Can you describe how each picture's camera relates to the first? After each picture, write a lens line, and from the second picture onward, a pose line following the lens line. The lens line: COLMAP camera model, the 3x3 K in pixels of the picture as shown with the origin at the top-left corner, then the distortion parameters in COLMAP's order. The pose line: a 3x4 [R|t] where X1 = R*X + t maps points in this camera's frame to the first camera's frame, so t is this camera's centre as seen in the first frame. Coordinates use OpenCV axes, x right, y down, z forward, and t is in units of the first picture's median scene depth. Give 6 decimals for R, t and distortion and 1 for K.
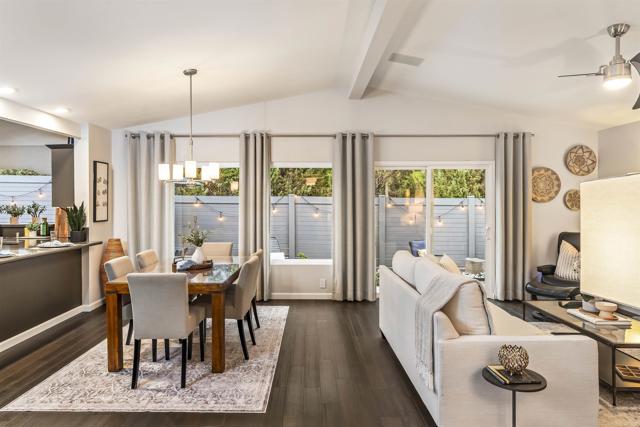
lens RADIAL K [[412.7, 0, 290.5], [0, 412.7, 207.5], [0, 0, 1]] dist [-0.002897, -0.000444]
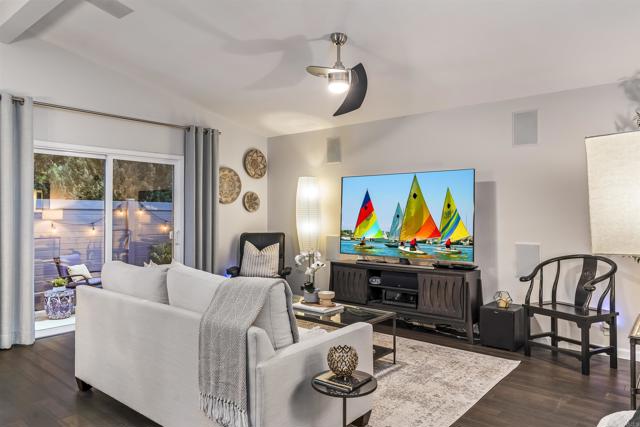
lens RADIAL K [[456.2, 0, 316.3], [0, 456.2, 215.7], [0, 0, 1]] dist [0.032239, 0.000127]
pose [[0.637400, -0.003006, 0.770527, -0.095101], [0.004451, 0.999990, 0.000219, 0.018519], [-0.770520, 0.003290, 0.637407, 0.151374]]
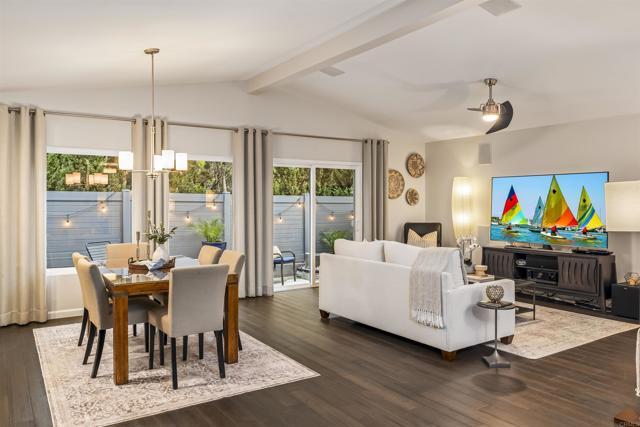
lens RADIAL K [[485.6, 0, 320.2], [0, 485.6, 214.2], [0, 0, 1]] dist [-0.015443, -0.013200]
pose [[0.824272, -0.014798, 0.566001, -0.395957], [0.008303, 0.999867, 0.014050, 0.012018], [-0.566133, -0.006881, 0.824285, -0.058834]]
